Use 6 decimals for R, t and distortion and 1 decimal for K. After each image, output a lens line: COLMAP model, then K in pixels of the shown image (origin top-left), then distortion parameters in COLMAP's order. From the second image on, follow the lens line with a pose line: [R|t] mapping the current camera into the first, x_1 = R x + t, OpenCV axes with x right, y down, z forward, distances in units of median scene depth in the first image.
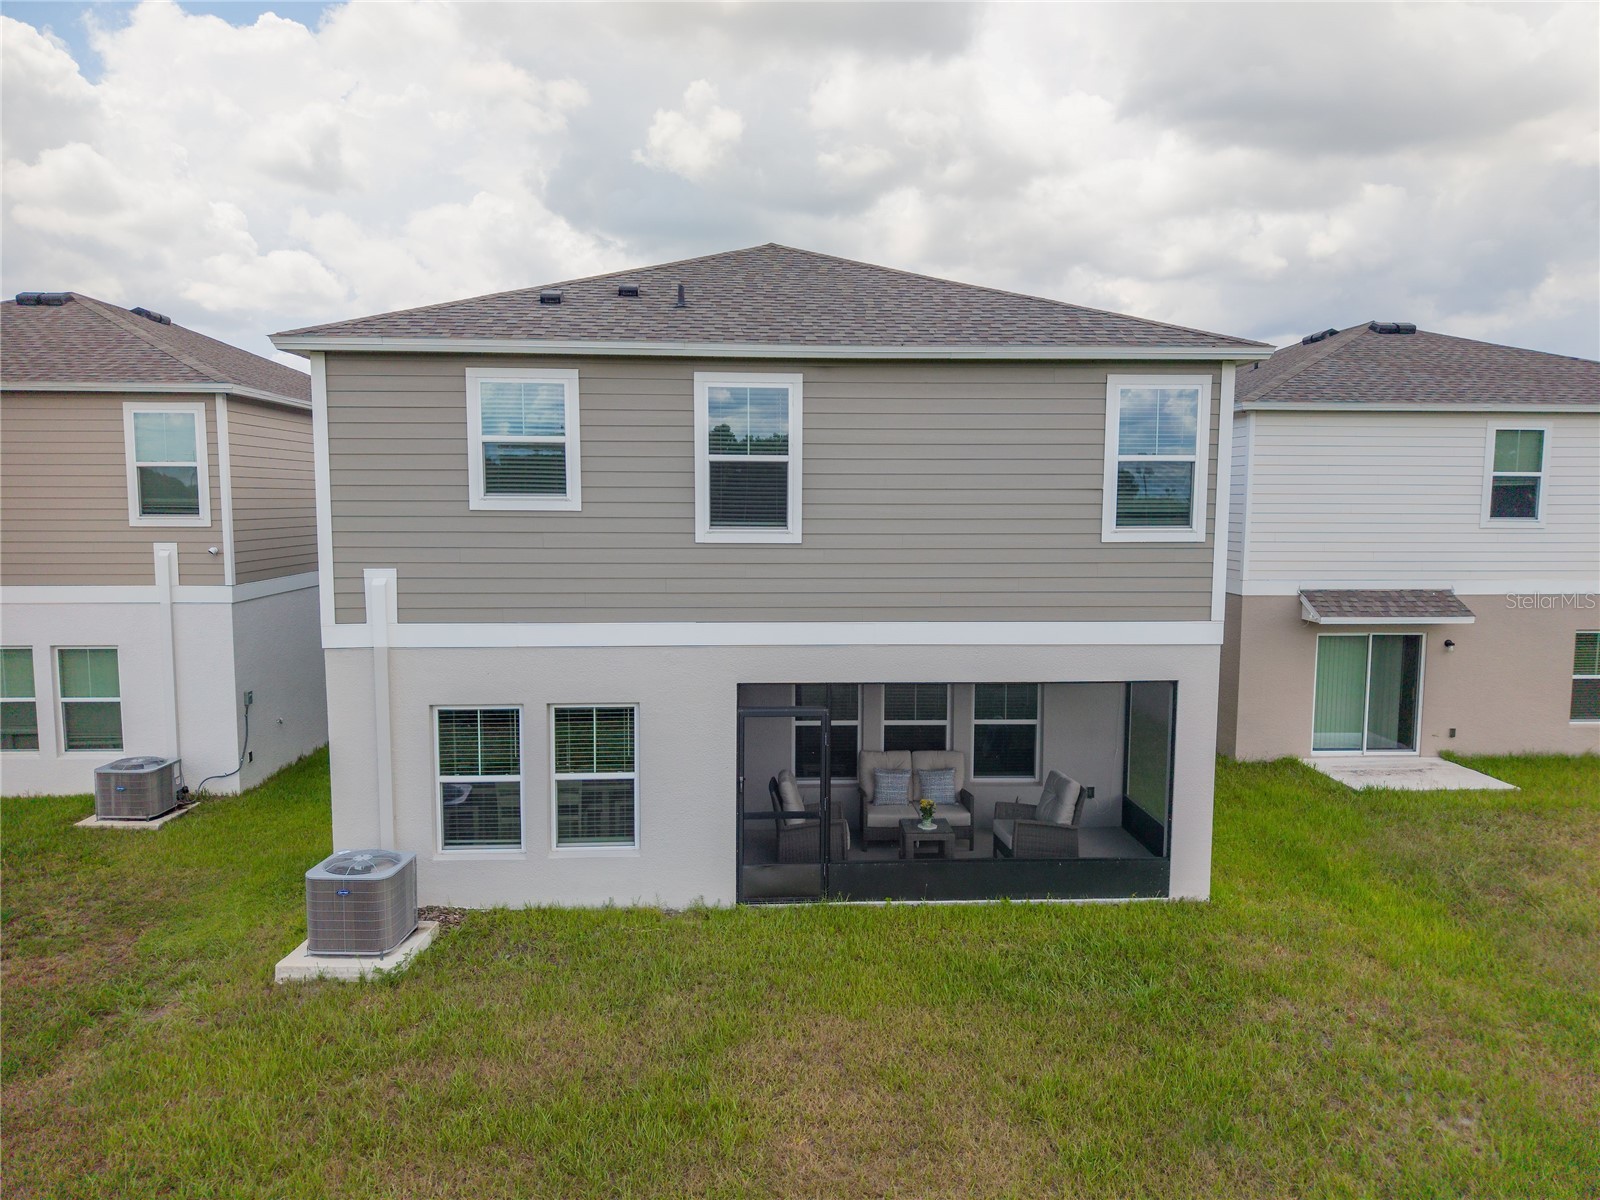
lens RADIAL K [[1084.6, 0, 797.8], [0, 1084.6, 588.7], [0, 0, 1]] dist [0.010729, -0.023227]
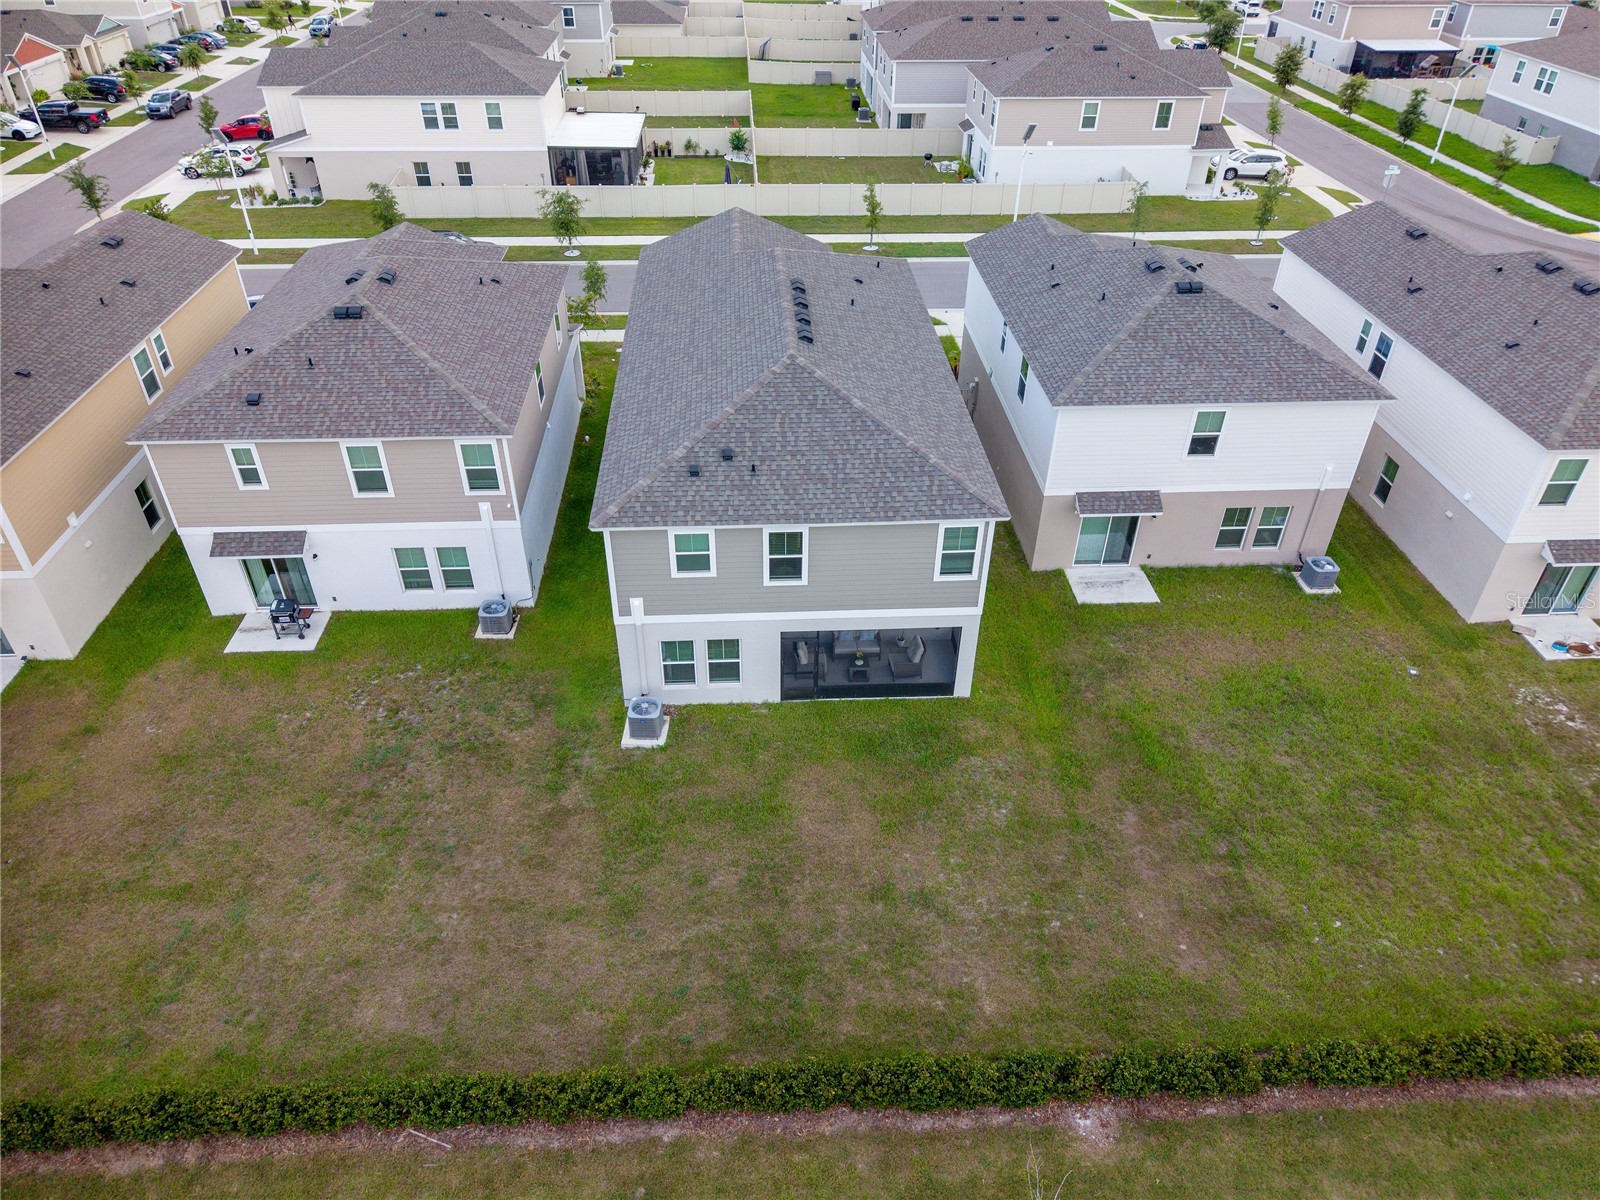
lens RADIAL K [[1084.6, 0, 799.7], [0, 1084.6, 610.3], [0, 0, 1]] dist [0.010729, -0.023227]
pose [[0.999991, 0.003457, 0.002556, -0.019923], [-0.004280, 0.856194, 0.516637, -1.211303], [-0.000402, -0.516644, 0.856200, -1.068036]]
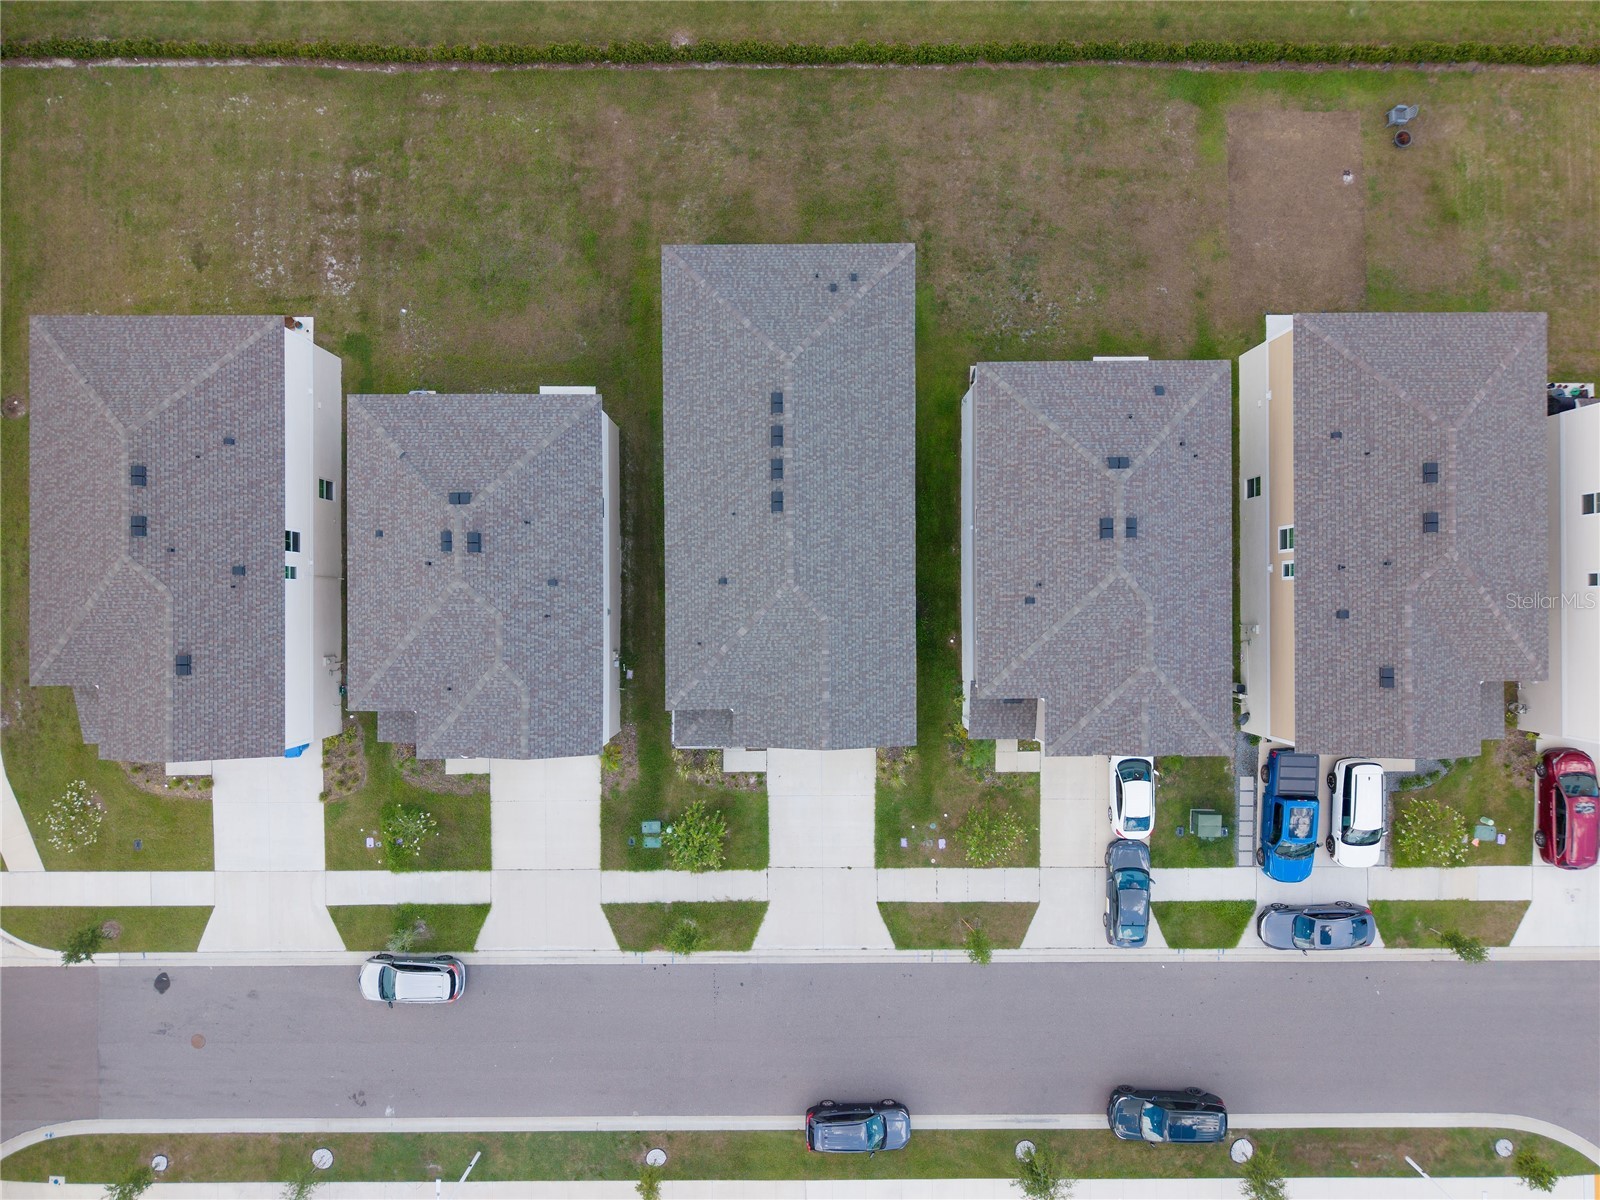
lens RADIAL K [[1084.6, 0, 796.8], [0, 1084.6, 586.4], [0, 0, 1]] dist [0.010729, -0.023227]
pose [[-0.998719, -0.050270, -0.005830, -0.074640], [-0.001252, -0.090622, 0.995885, -4.087019], [-0.050591, 0.994616, 0.090443, 1.779523]]
